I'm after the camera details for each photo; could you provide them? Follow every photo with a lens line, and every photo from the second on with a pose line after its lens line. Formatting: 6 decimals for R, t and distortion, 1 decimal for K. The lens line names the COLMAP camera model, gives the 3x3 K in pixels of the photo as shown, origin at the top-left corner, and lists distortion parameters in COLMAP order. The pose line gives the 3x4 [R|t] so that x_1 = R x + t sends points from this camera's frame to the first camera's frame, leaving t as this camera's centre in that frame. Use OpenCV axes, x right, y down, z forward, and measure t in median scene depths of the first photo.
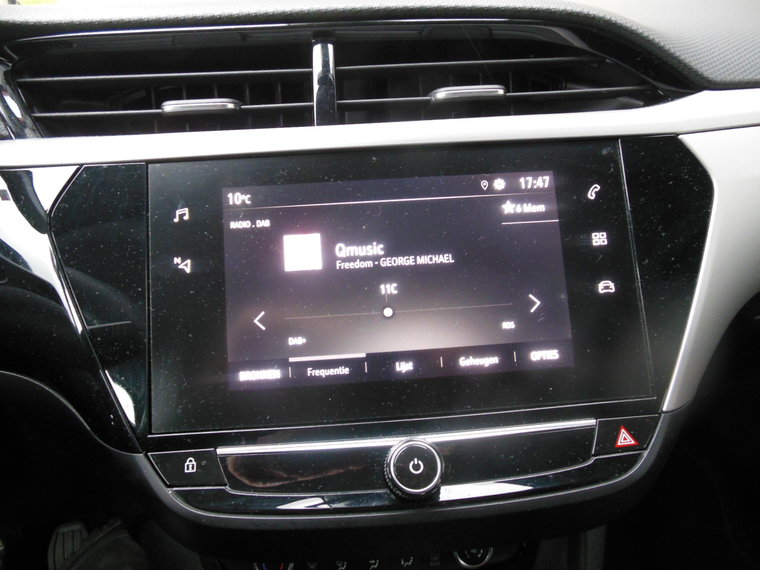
lens RADIAL K [[571.3, 0, 382.3], [0, 571.3, 290.5], [0, 0, 1]] dist [-0.058374, 0.079710]
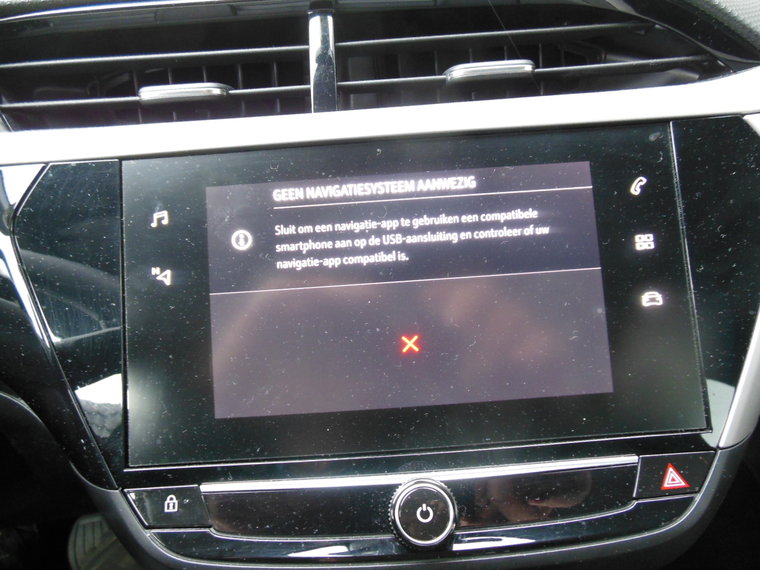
lens RADIAL K [[571.3, 0, 382.3], [0, 571.3, 290.5], [0, 0, 1]] dist [-0.058374, 0.079710]
pose [[0.998587, -0.002459, -0.053085, 0.037016], [0.004632, 0.999155, 0.040847, -0.056115], [0.052940, -0.041035, 0.997754, 0.135755]]
